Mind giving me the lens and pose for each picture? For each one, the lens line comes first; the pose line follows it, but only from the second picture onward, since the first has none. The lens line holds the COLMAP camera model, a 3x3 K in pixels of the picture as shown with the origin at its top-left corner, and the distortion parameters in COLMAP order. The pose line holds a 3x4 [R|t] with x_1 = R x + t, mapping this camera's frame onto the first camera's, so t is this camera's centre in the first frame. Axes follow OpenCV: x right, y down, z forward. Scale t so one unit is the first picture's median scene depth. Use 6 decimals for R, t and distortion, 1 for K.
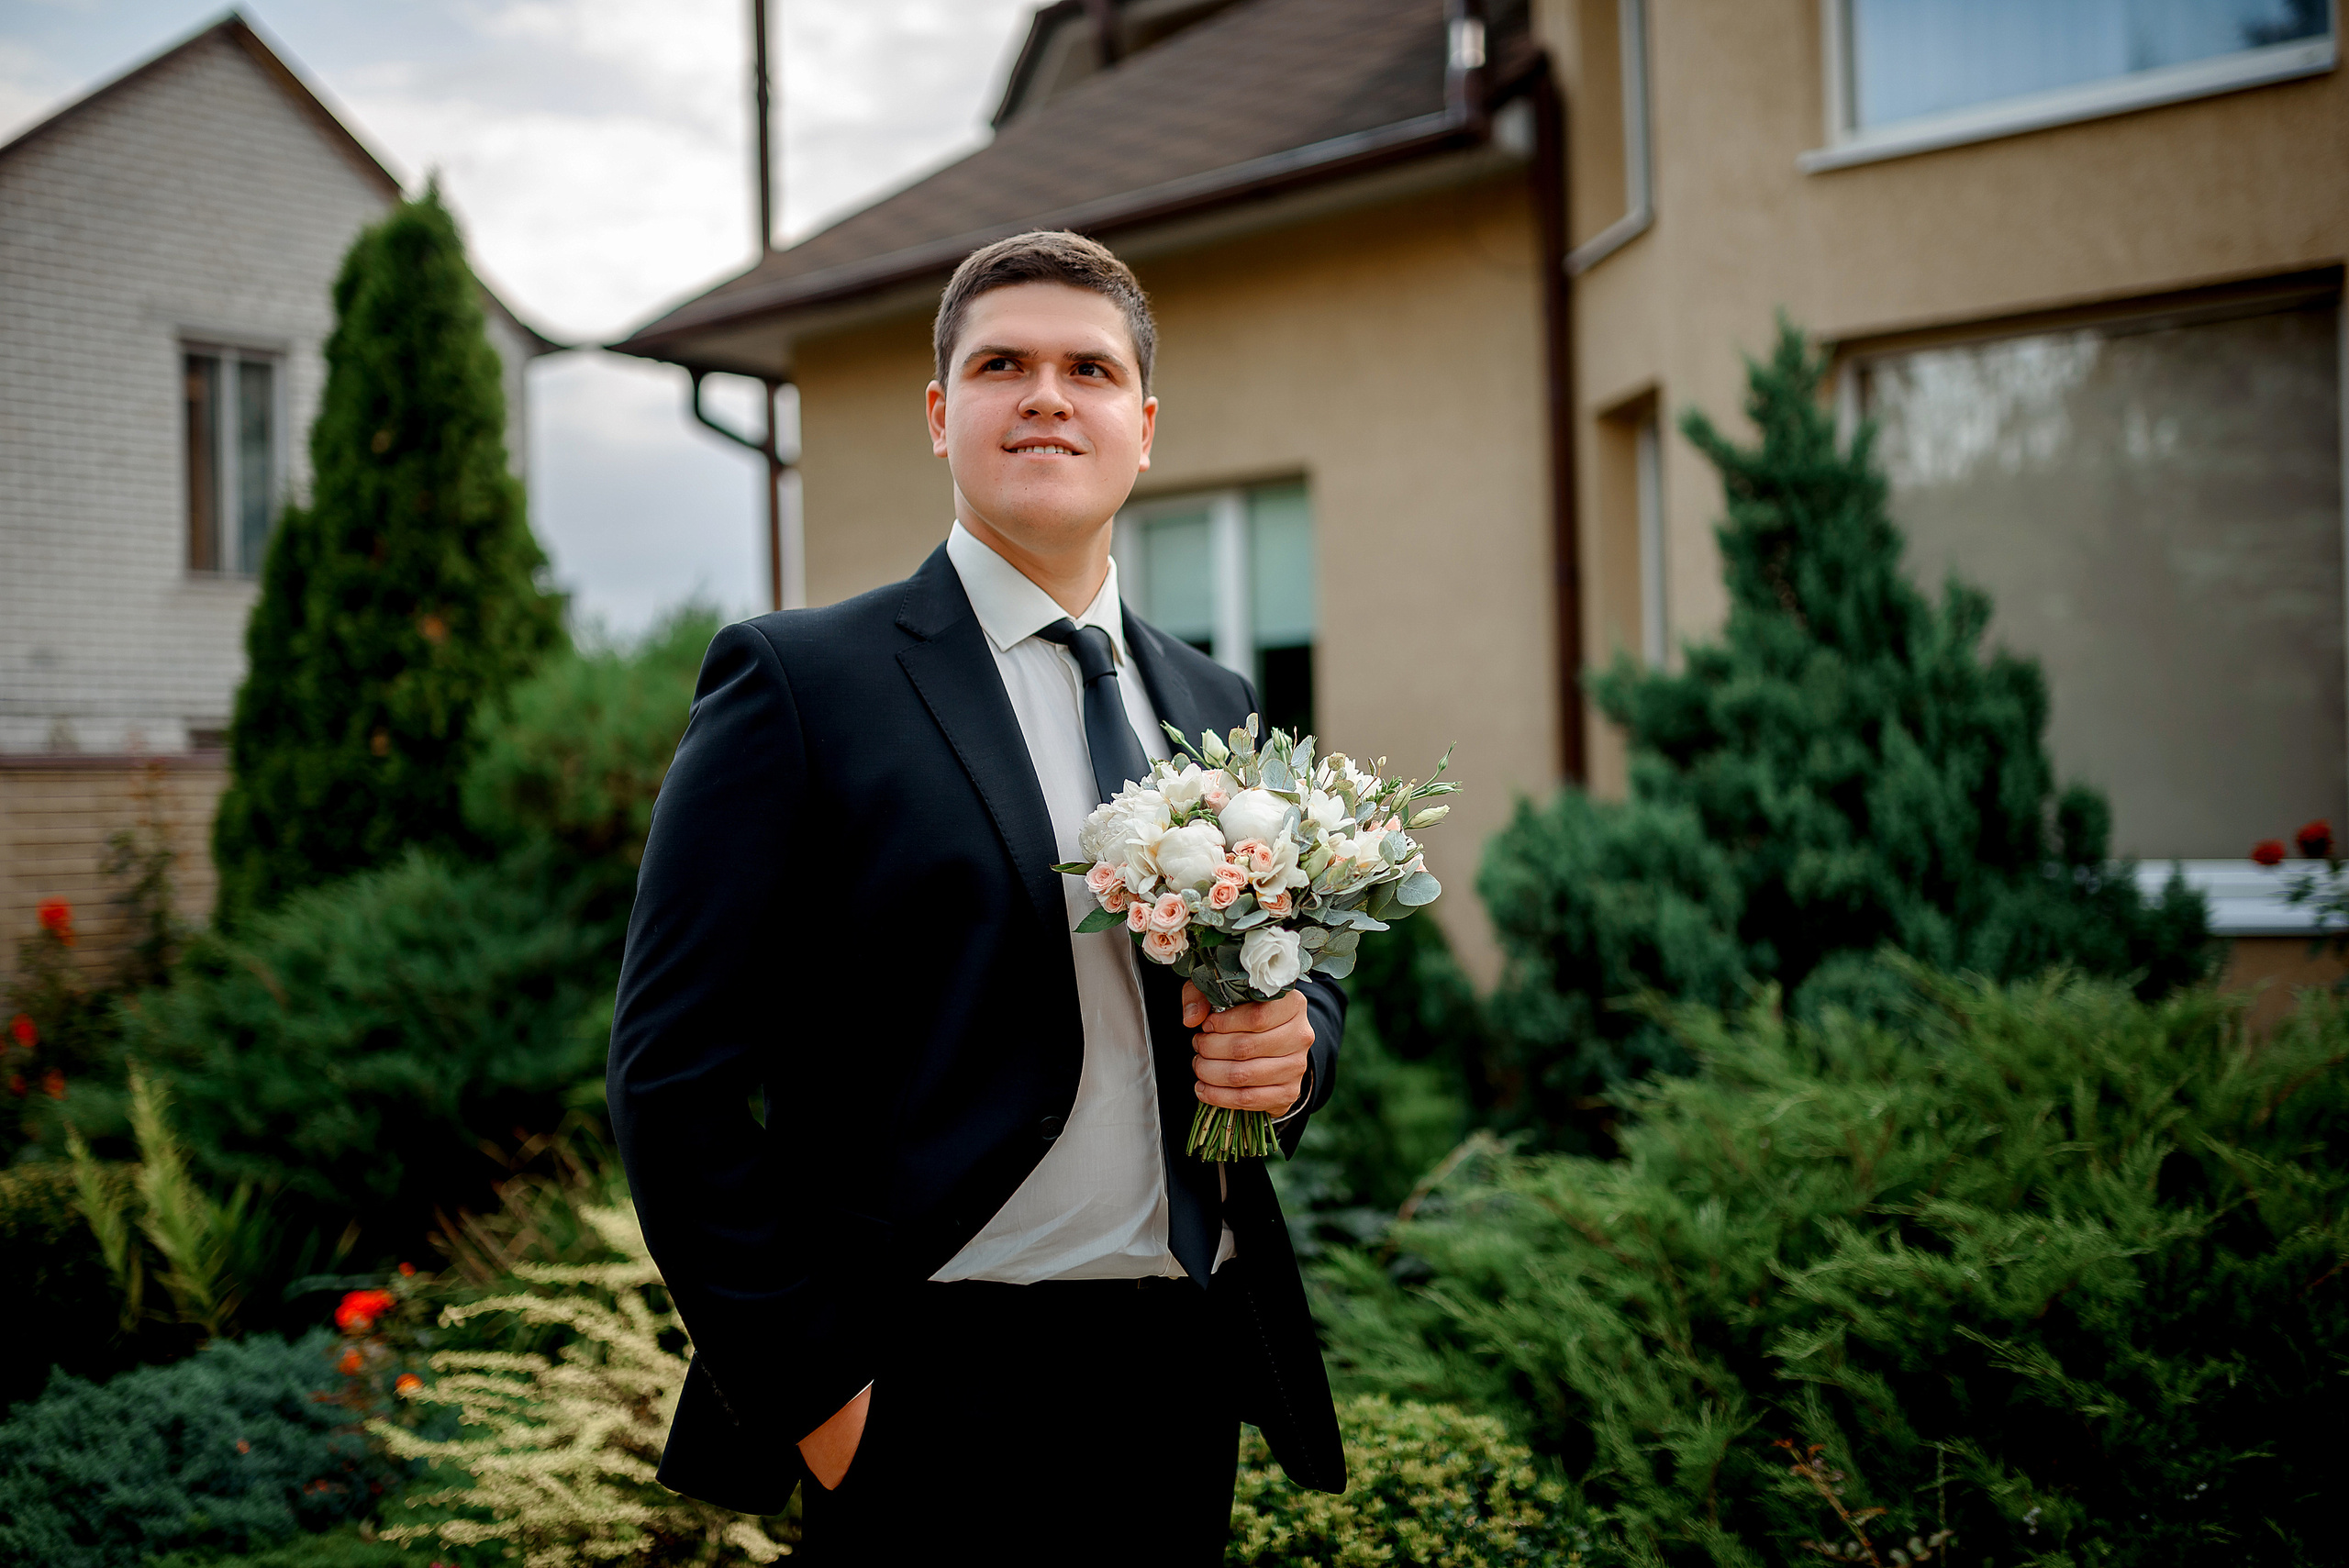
lens RADIAL K [[2223.8, 0, 1163.5], [0, 2223.8, 780.5], [0, 0, 1]] dist [-0.020086, 0.000000]
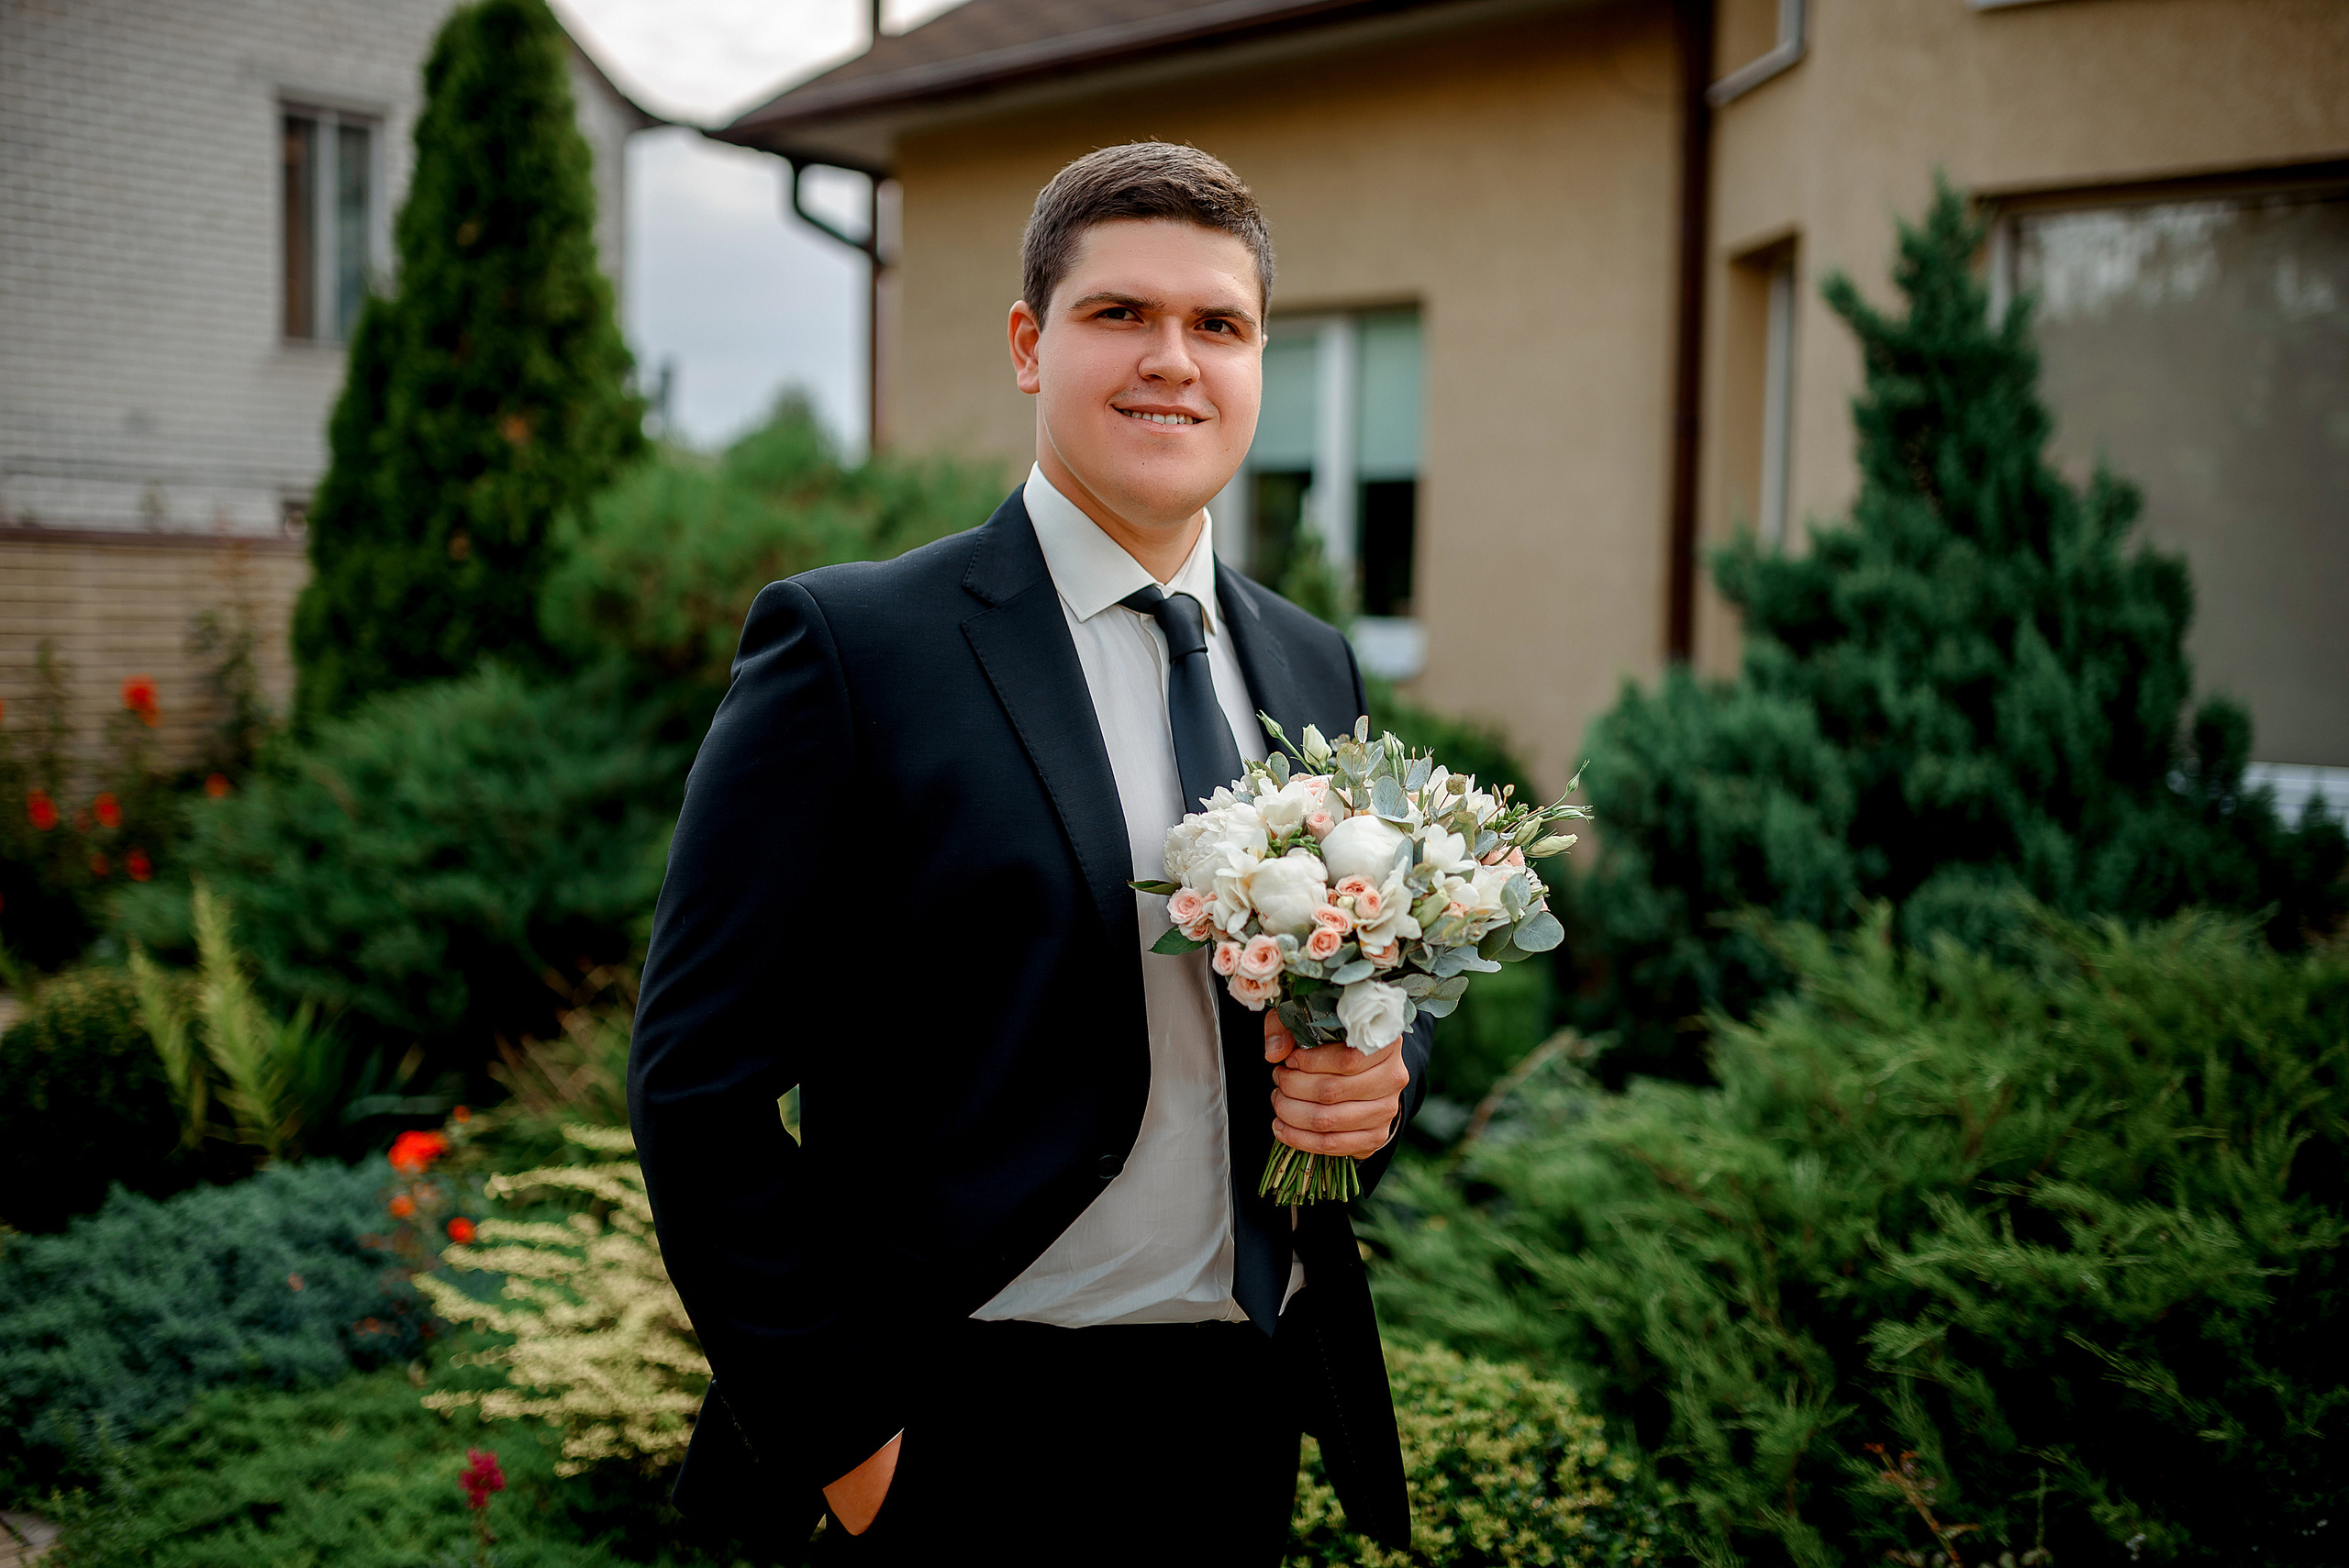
lens RADIAL K [[2223.8, 0, 1172.5], [0, 2223.8, 786.2], [0, 0, 1]] dist [-0.020086, 0.000000]
pose [[0.998180, 0.050640, -0.032754, -0.001133], [-0.047393, 0.994511, 0.093287, -0.028858], [0.037298, -0.091565, 0.995100, 0.039965]]
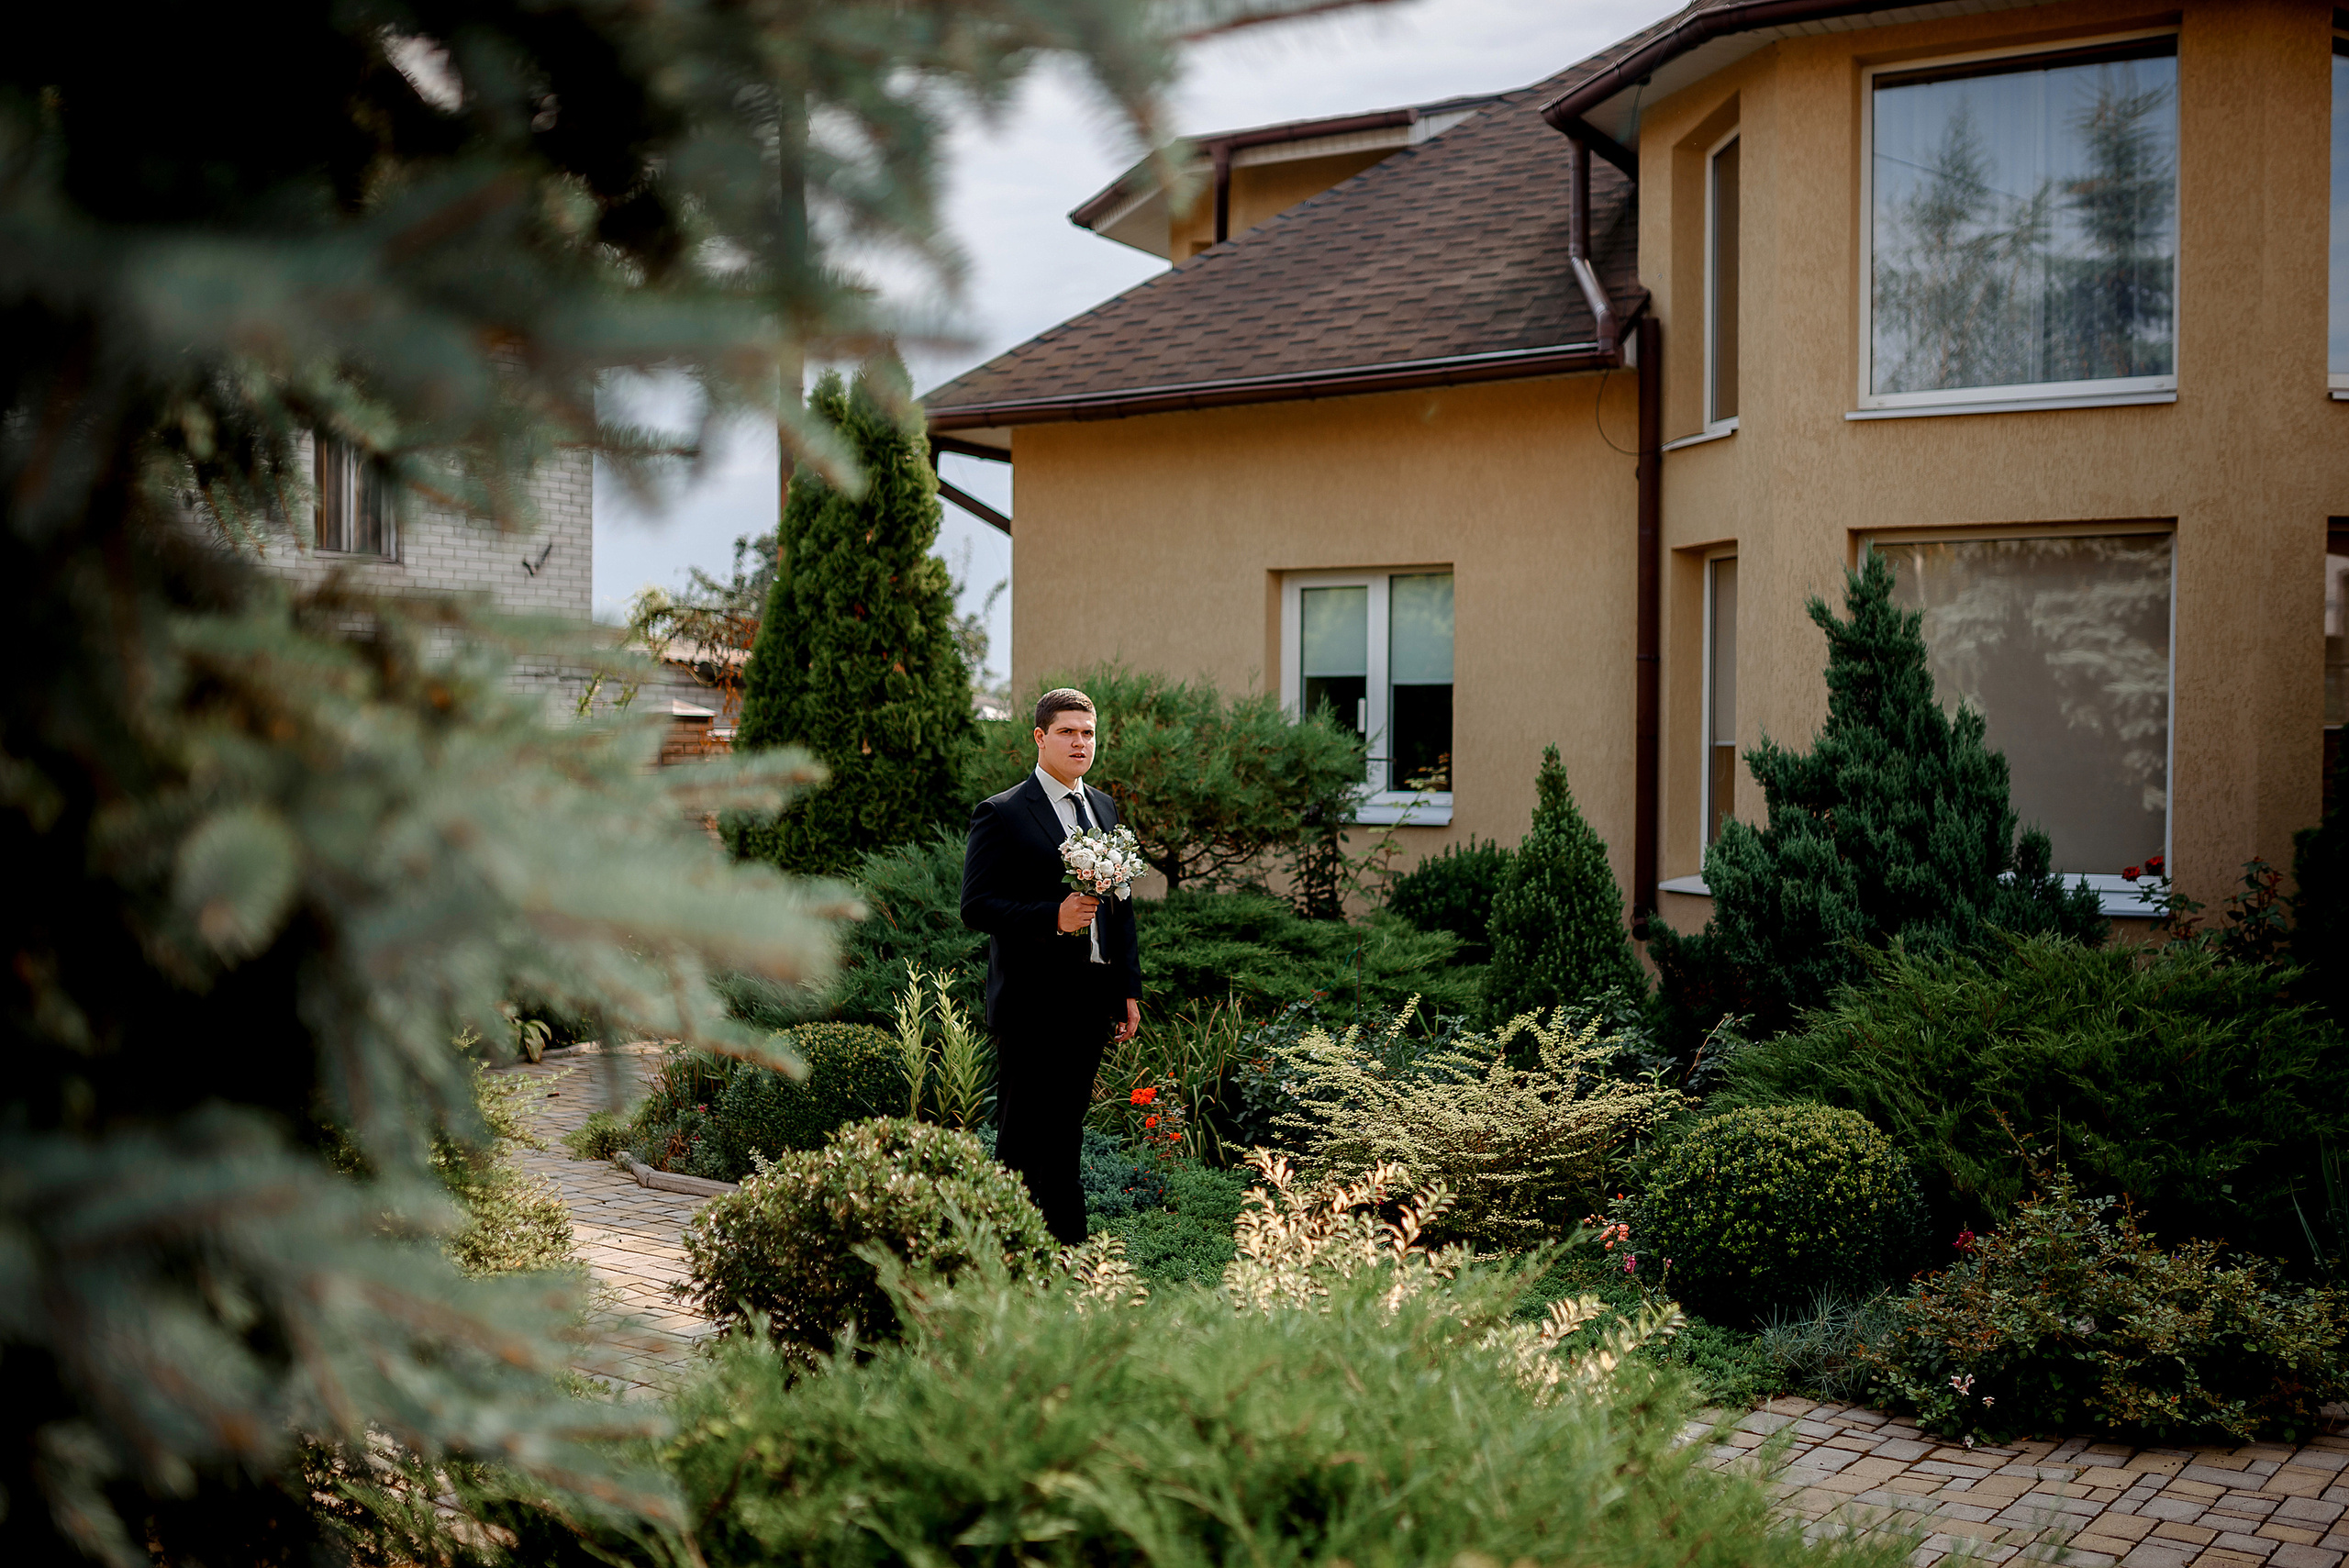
lens RADIAL K [[2223.8, 0, 1184.6], [0, 2223.8, 784.3], [0, 0, 1]] dist [-0.020086, 0.000000]
pose [[0.993691, 0.032718, 0.107274, -0.493070], [-0.035337, 0.999120, 0.022612, -0.054903], [-0.106439, -0.026260, 0.993972, -0.759388]]
